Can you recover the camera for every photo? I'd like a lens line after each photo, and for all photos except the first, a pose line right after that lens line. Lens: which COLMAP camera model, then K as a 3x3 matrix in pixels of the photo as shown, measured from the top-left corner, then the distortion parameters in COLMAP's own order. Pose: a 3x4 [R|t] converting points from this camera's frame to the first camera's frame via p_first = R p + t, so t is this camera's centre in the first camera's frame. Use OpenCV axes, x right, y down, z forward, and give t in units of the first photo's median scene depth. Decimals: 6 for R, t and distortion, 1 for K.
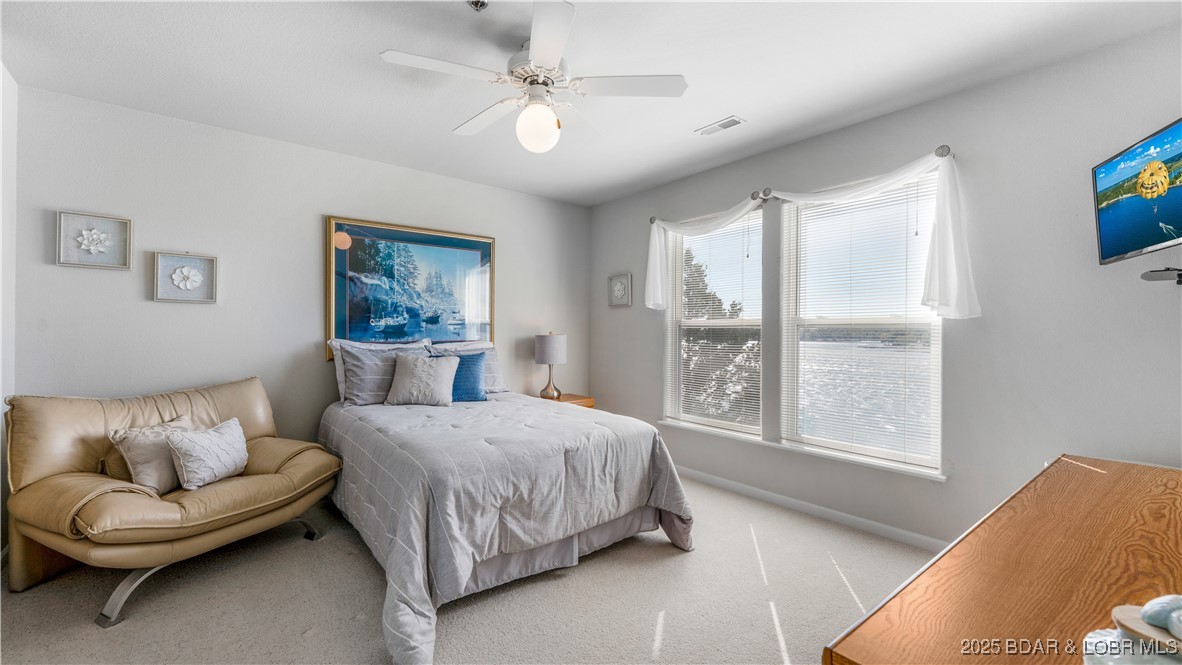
lens RADIAL K [[485.5, 0, 591.0], [0, 485.5, 332.5], [0, 0, 1]] dist [0.000005, -0.000123]
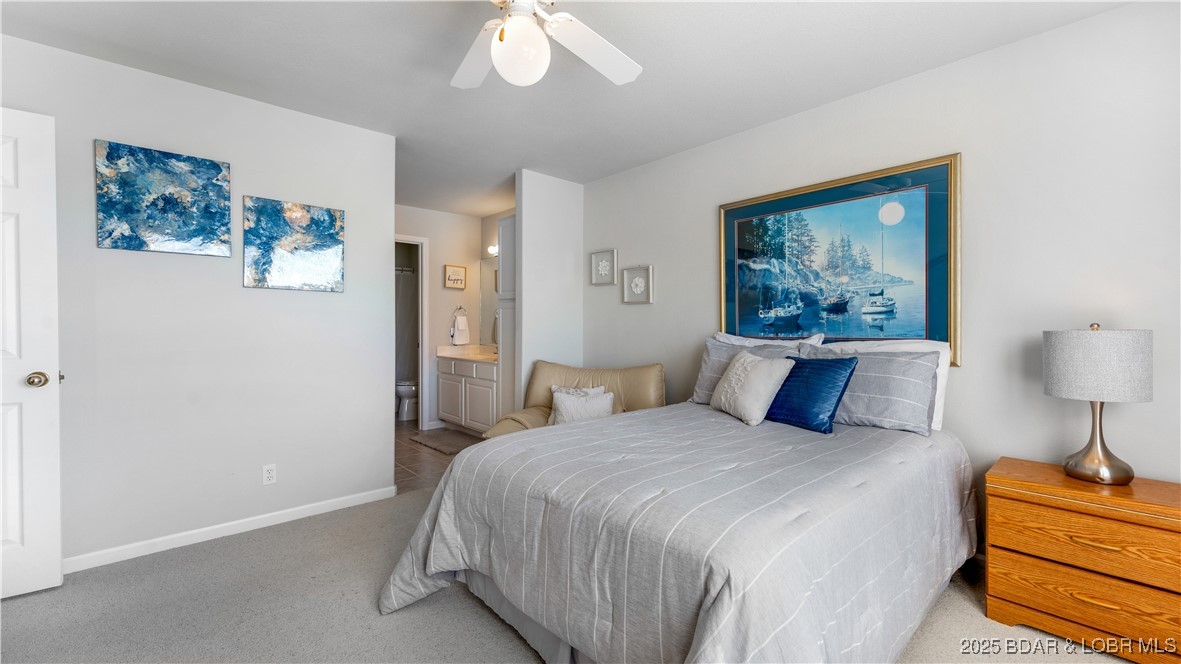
lens RADIAL K [[485.1, 0, 590.5], [0, 485.1, 332.0], [0, 0, 1]] dist [0.000005, -0.000123]
pose [[0.033577, 0.001002, -0.999436, 0.386861], [-0.009614, 0.999954, 0.000680, 0.012944], [0.999390, 0.009585, 0.033585, 0.652268]]
